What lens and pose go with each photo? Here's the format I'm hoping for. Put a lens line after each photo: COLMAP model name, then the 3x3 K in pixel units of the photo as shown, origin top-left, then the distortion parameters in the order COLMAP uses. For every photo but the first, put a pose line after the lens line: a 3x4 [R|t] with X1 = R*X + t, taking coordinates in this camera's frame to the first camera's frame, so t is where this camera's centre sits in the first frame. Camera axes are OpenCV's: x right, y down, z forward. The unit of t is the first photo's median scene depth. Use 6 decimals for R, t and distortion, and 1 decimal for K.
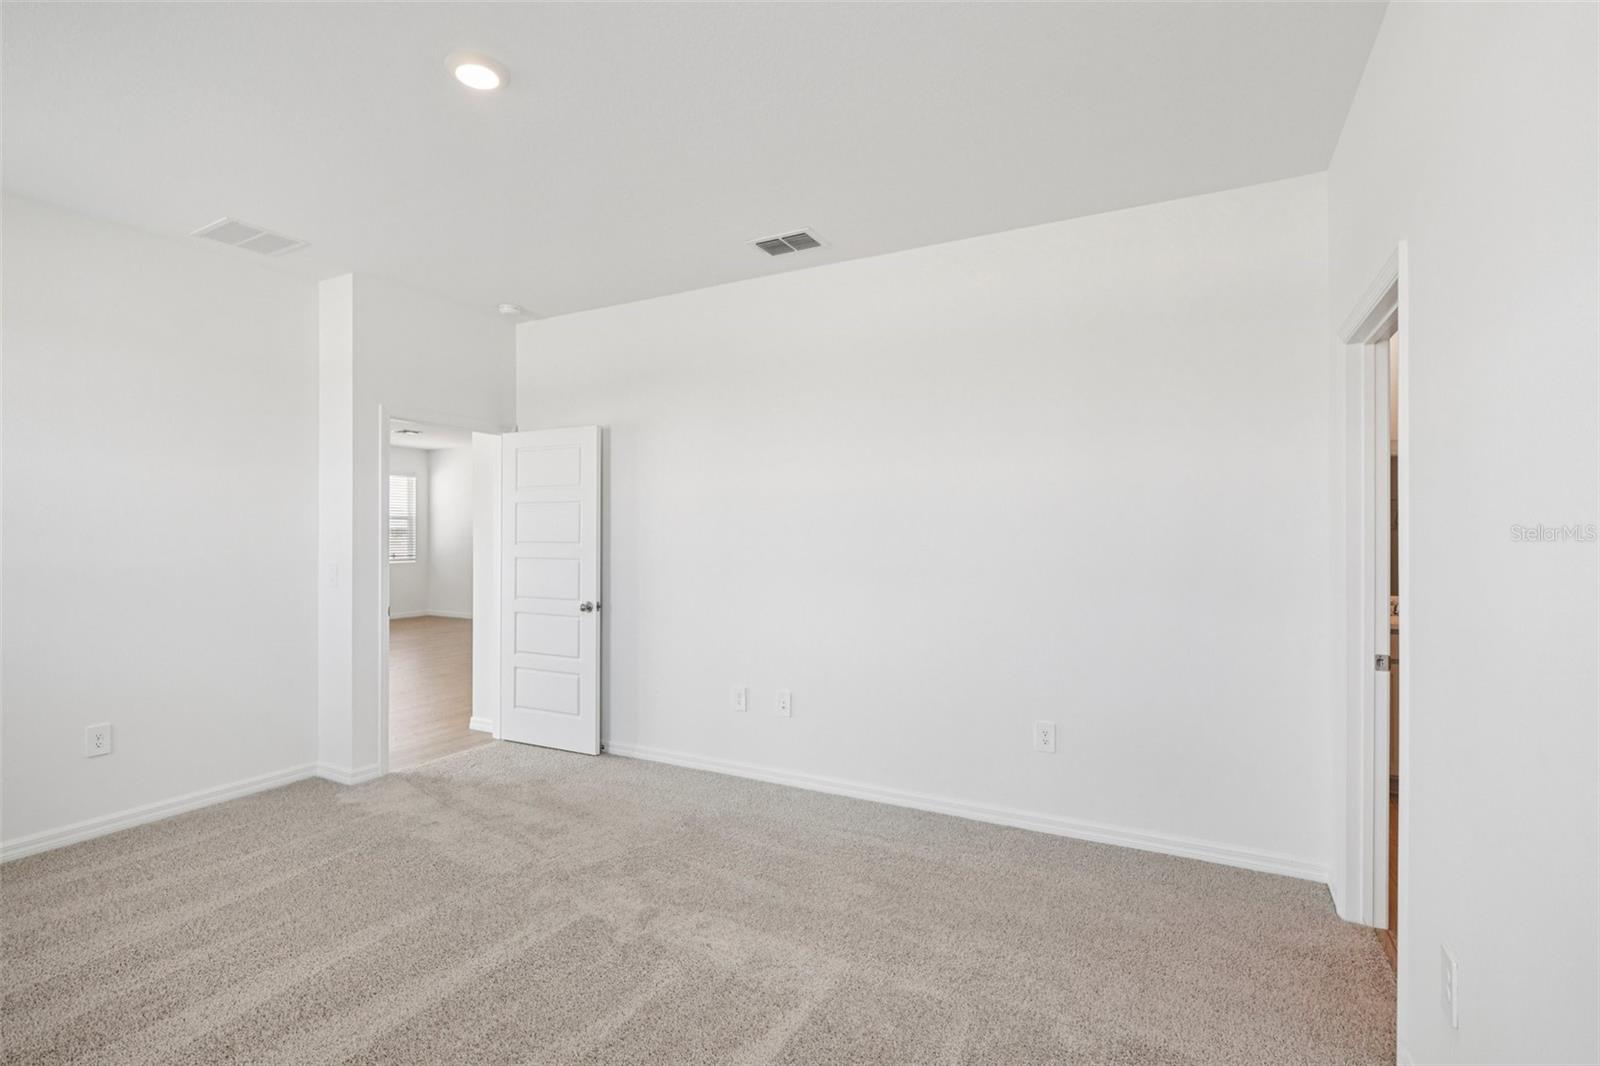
lens RADIAL K [[743.5, 0, 787.6], [0, 743.5, 527.6], [0, 0, 1]] dist [-0.003888, 0.000141]
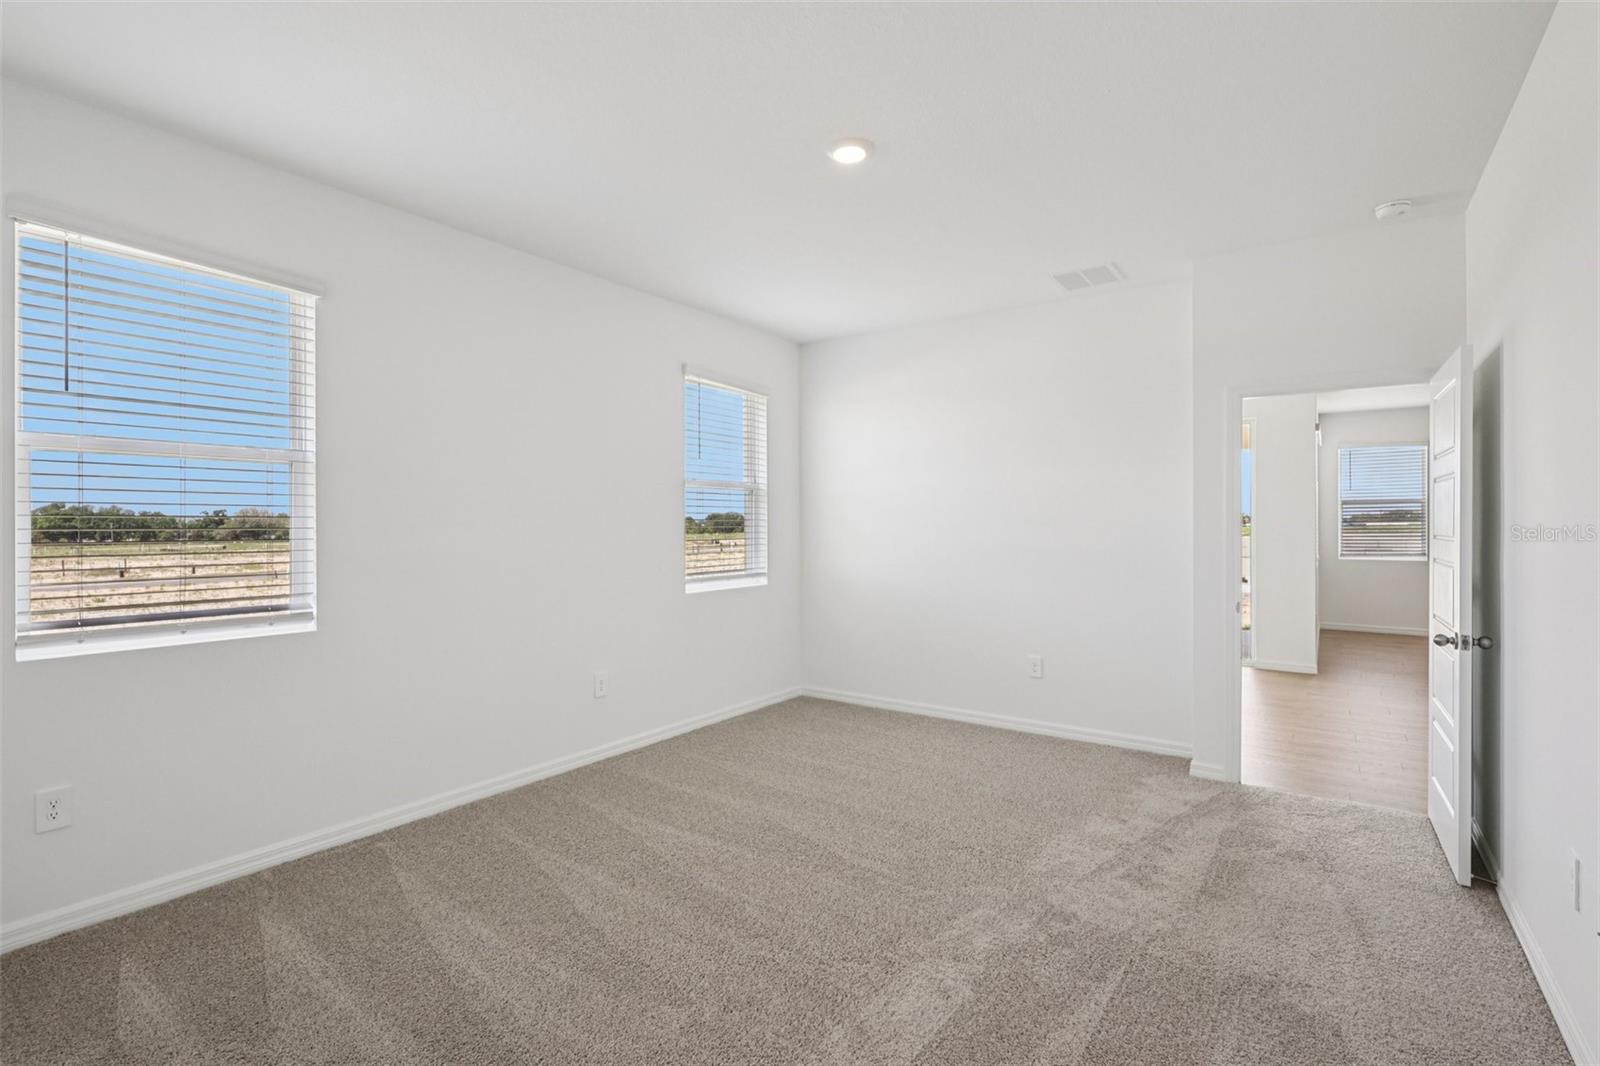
lens RADIAL K [[743.5, 0, 799.8], [0, 743.5, 527.7], [0, 0, 1]] dist [-0.003888, 0.000141]
pose [[-0.127014, 0.004413, -0.991891, 0.502828], [0.011939, 0.999924, 0.002919, 0.004761], [0.991829, -0.011471, -0.127058, 0.653227]]
